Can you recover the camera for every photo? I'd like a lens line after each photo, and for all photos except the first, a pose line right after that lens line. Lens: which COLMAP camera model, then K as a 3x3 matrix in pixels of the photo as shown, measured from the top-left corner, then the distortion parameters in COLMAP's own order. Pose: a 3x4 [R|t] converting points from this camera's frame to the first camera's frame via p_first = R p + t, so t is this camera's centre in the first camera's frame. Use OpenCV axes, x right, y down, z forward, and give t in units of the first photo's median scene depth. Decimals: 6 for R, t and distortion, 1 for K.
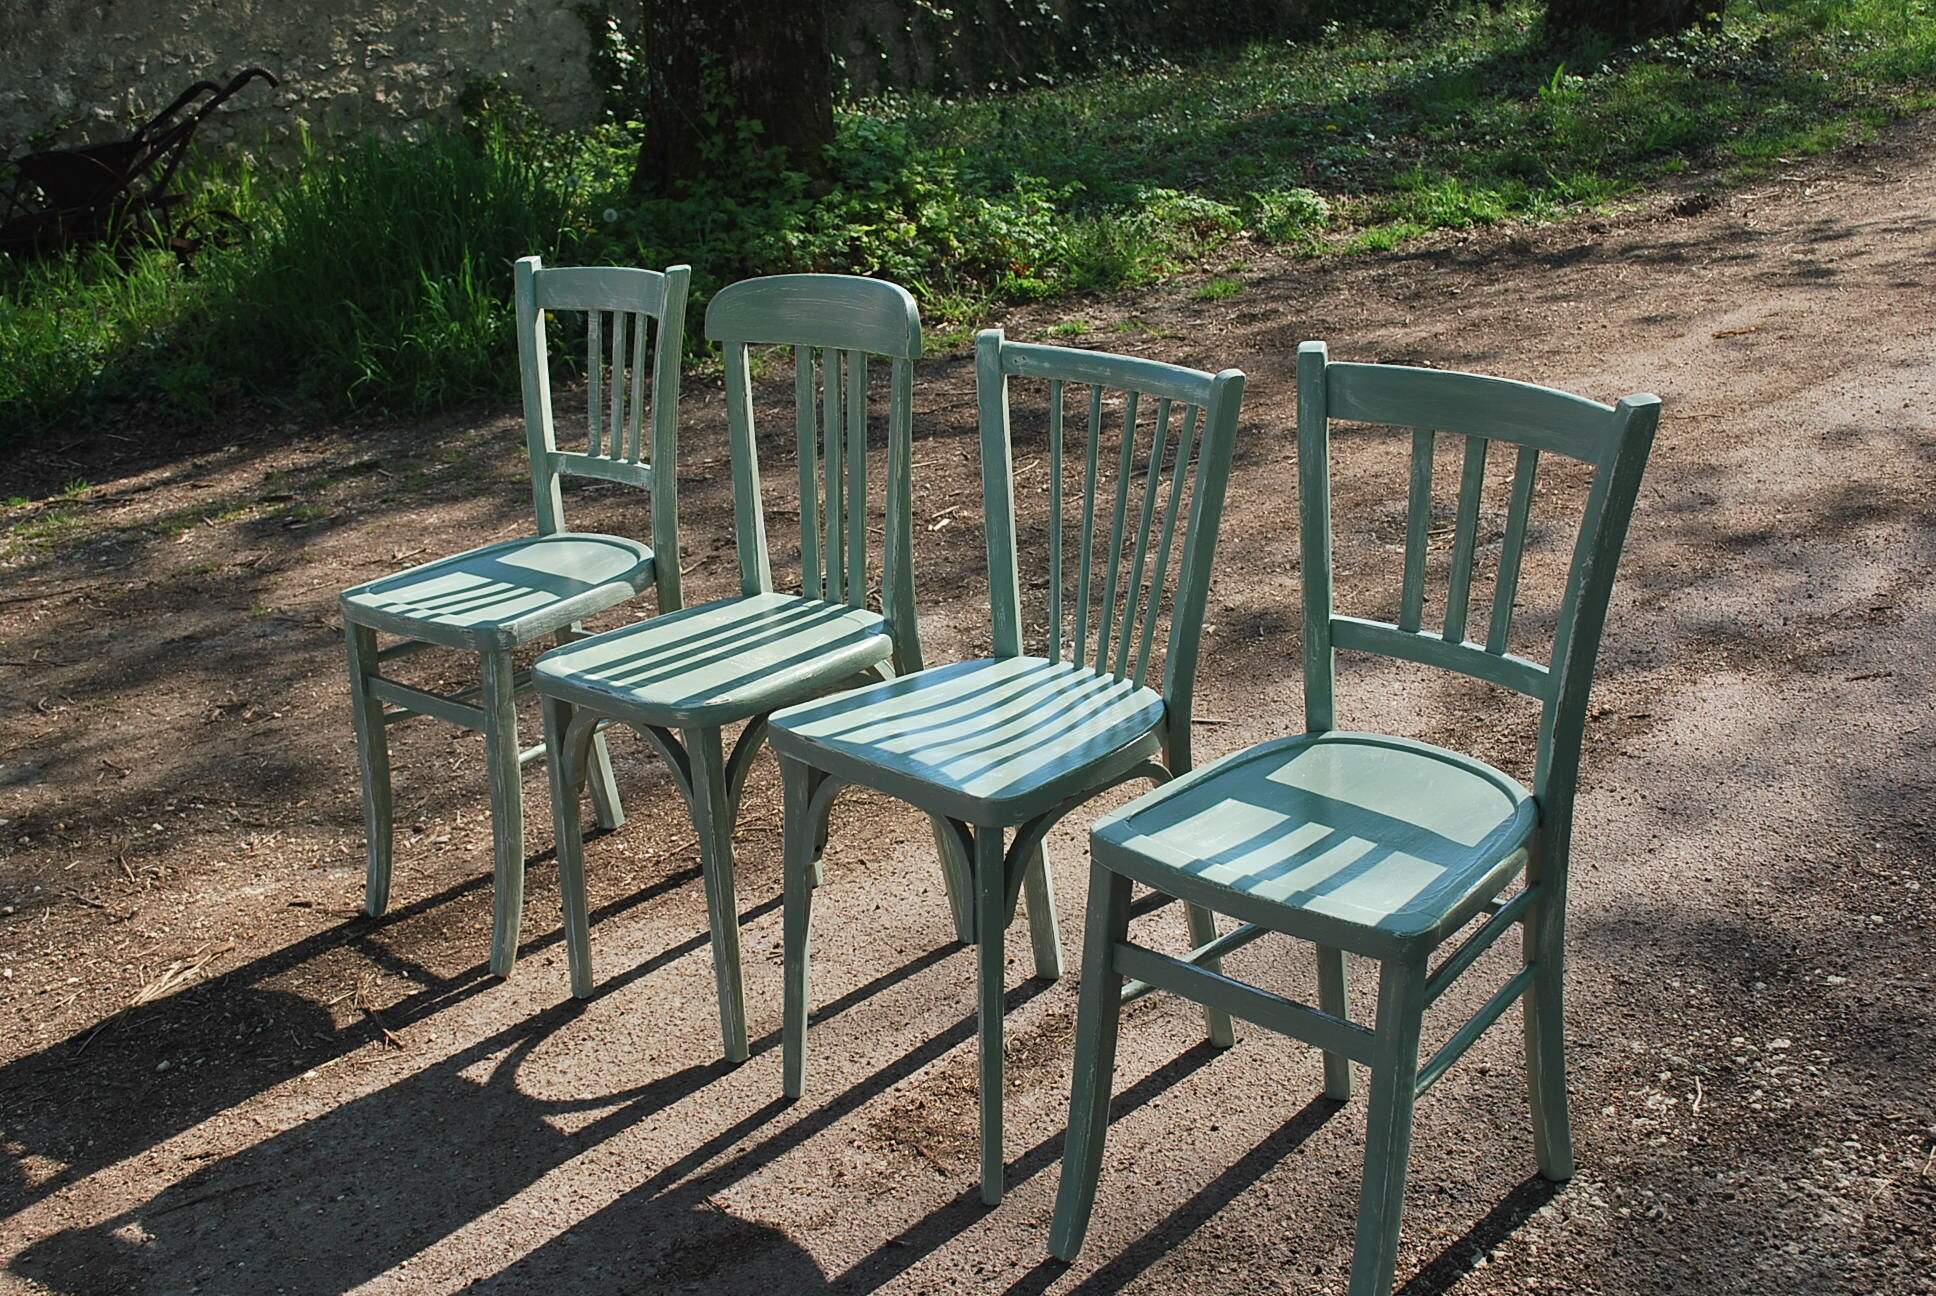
lens RADIAL K [[2360.8, 0, 968.0], [0, 2360.8, 648.0], [0, 0, 1]] dist [-0.045637, -0.005628]
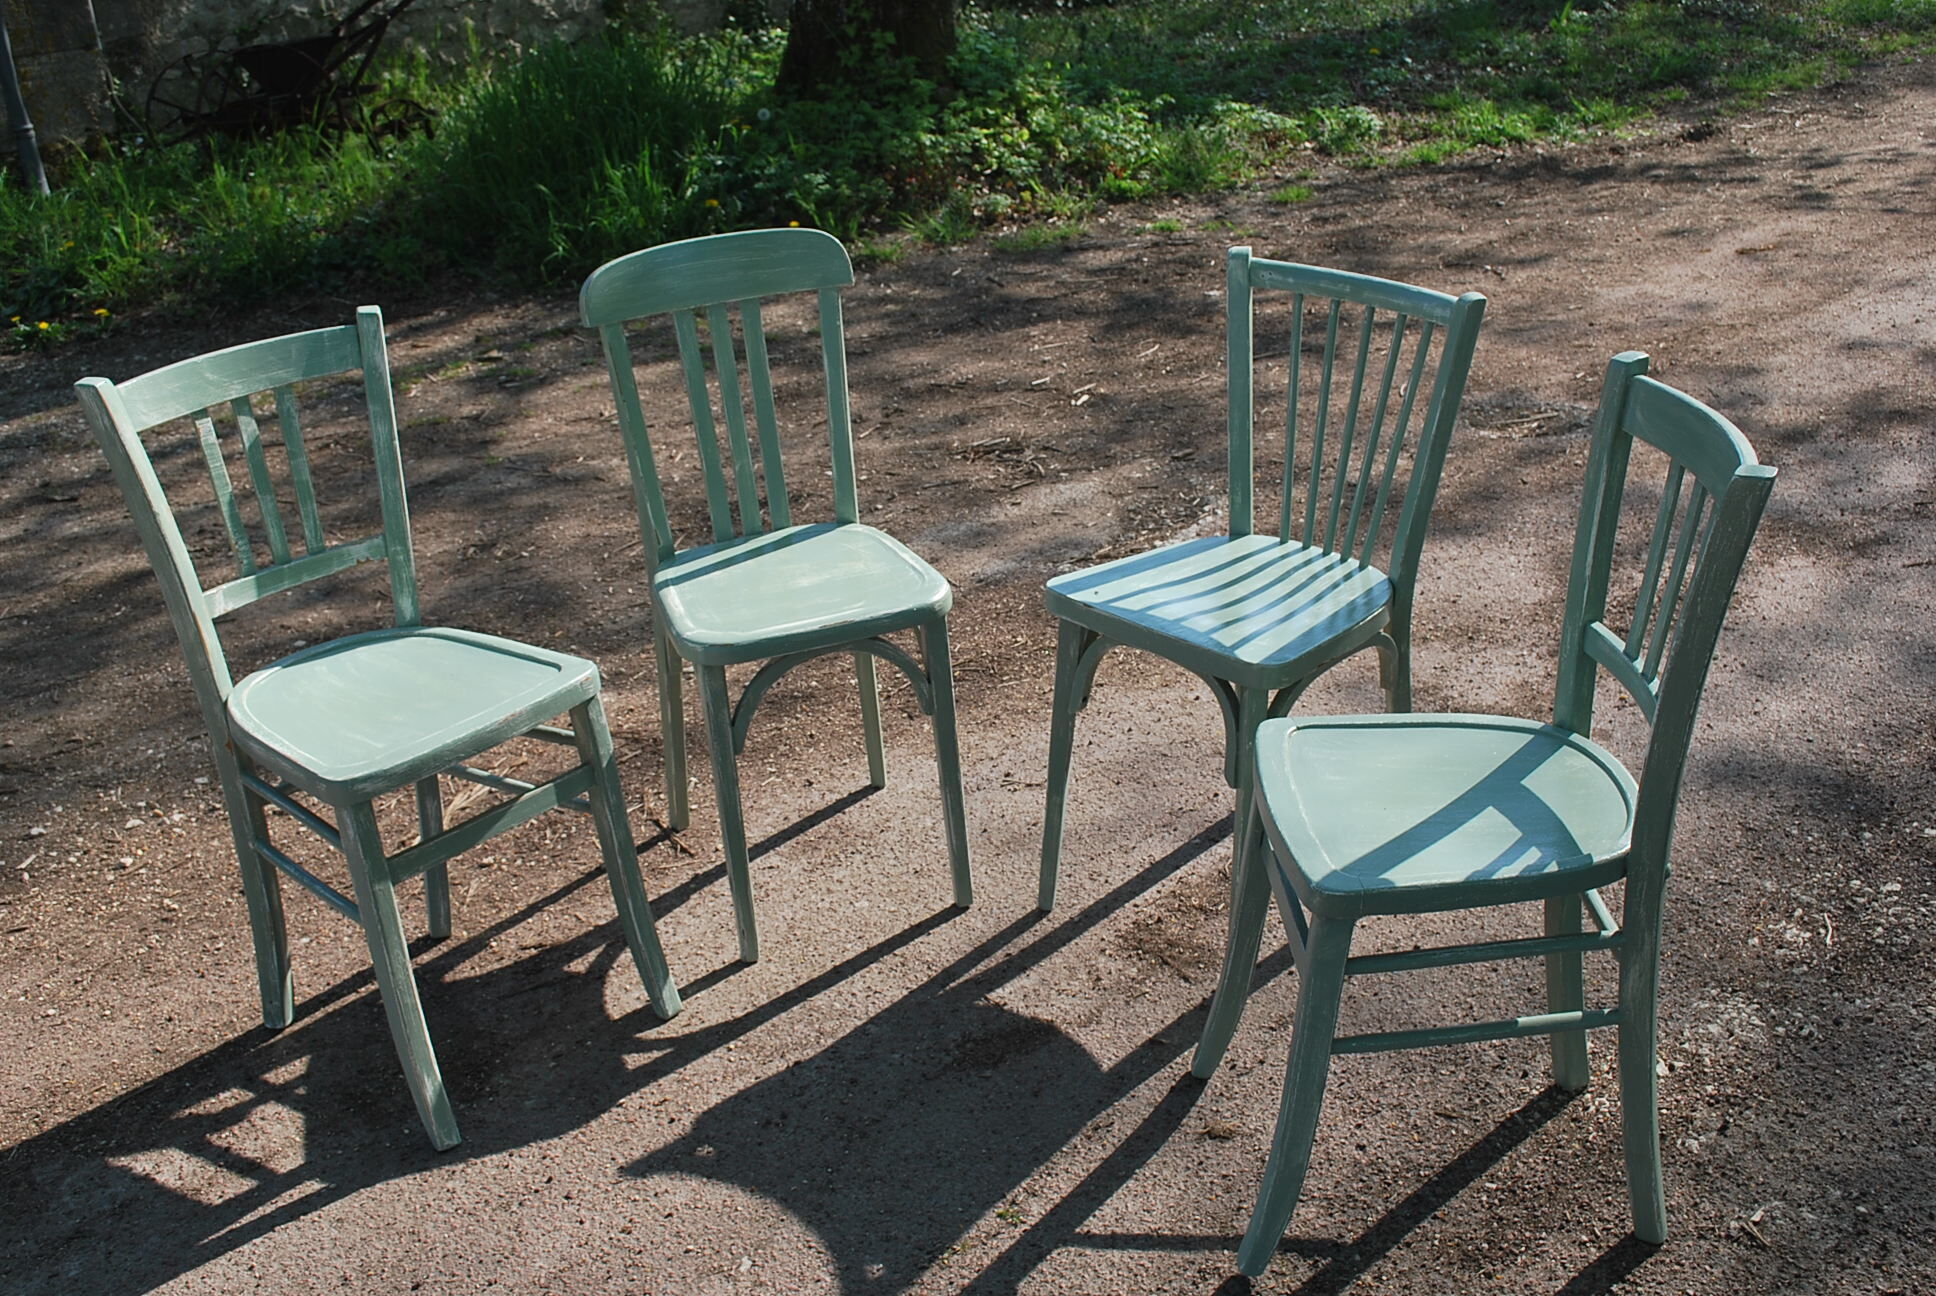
lens RADIAL K [[2022.4, 0, 968.0], [0, 2022.4, 648.0], [0, 0, 1]] dist [-0.061108, 0.001232]
pose [[0.999617, 0.027591, -0.002288, -0.046224], [-0.027320, 0.996433, 0.079841, -0.006718], [0.004483, -0.079748, 0.996805, 0.006554]]
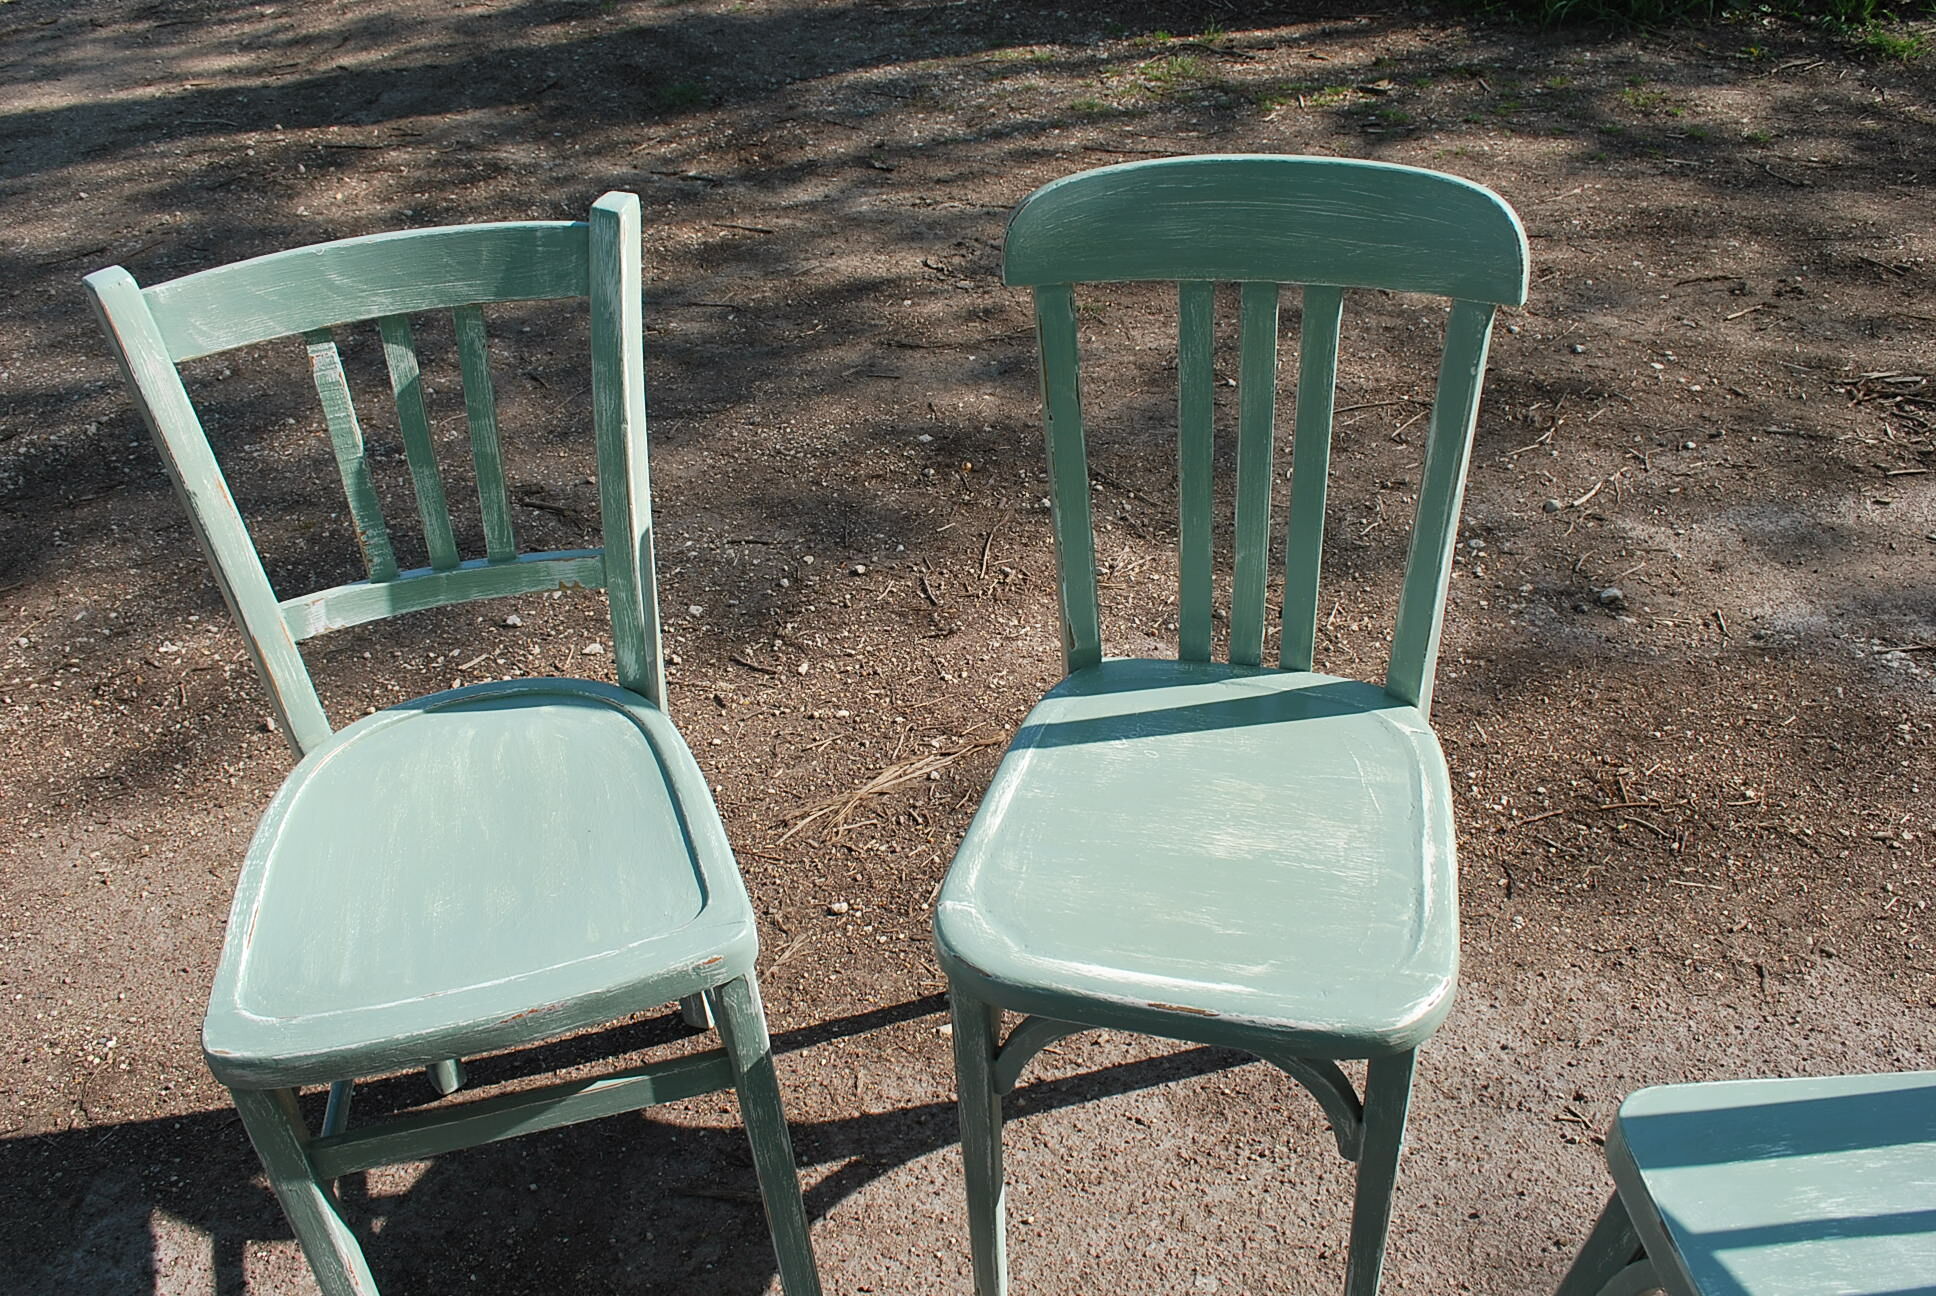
lens RADIAL K [[1577.6, 0, 968.0], [0, 1577.6, 648.0], [0, 0, 1]] dist [-0.076576, 0.001201]
pose [[0.810815, 0.378754, -0.446233, -0.033910], [-0.201006, 0.896218, 0.395460, -0.067604], [0.549705, -0.230950, 0.802799, 0.253059]]
